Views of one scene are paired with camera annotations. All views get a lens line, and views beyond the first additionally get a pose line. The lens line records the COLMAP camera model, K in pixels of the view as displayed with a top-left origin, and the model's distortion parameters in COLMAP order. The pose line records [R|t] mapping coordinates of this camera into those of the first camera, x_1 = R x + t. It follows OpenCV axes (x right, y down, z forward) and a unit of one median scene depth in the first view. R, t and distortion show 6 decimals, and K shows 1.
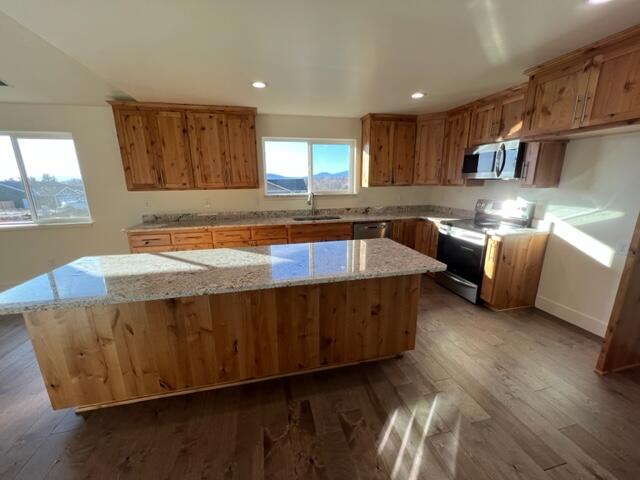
lens RADIAL K [[254.6, 0, 319.0], [0, 254.6, 240.8], [0, 0, 1]] dist [-0.000499, 0.000152]
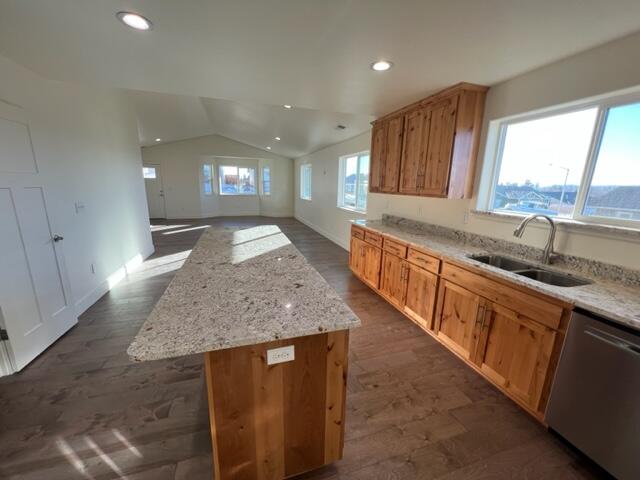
lens RADIAL K [[254.6, 0, 319.0], [0, 254.6, 240.8], [0, 0, 1]] dist [-0.000499, 0.000152]
pose [[0.077908, 0.231046, -0.969819, 0.490757], [-0.254459, 0.945164, 0.204731, -0.158705], [0.963940, 0.230829, 0.132427, 0.632915]]
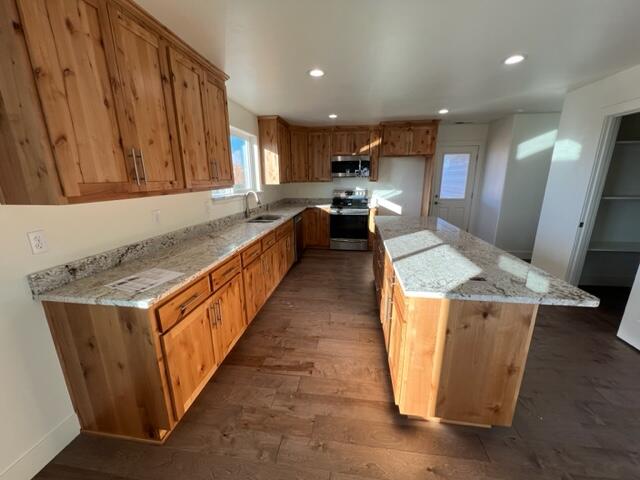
lens RADIAL K [[254.6, 0, 319.0], [0, 254.6, 240.8], [0, 0, 1]] dist [-0.000499, 0.000152]
pose [[0.361499, -0.219205, 0.906238, -0.919538], [0.221228, 0.964379, 0.145020, -0.117480], [-0.905746, 0.148061, 0.397117, 0.542075]]
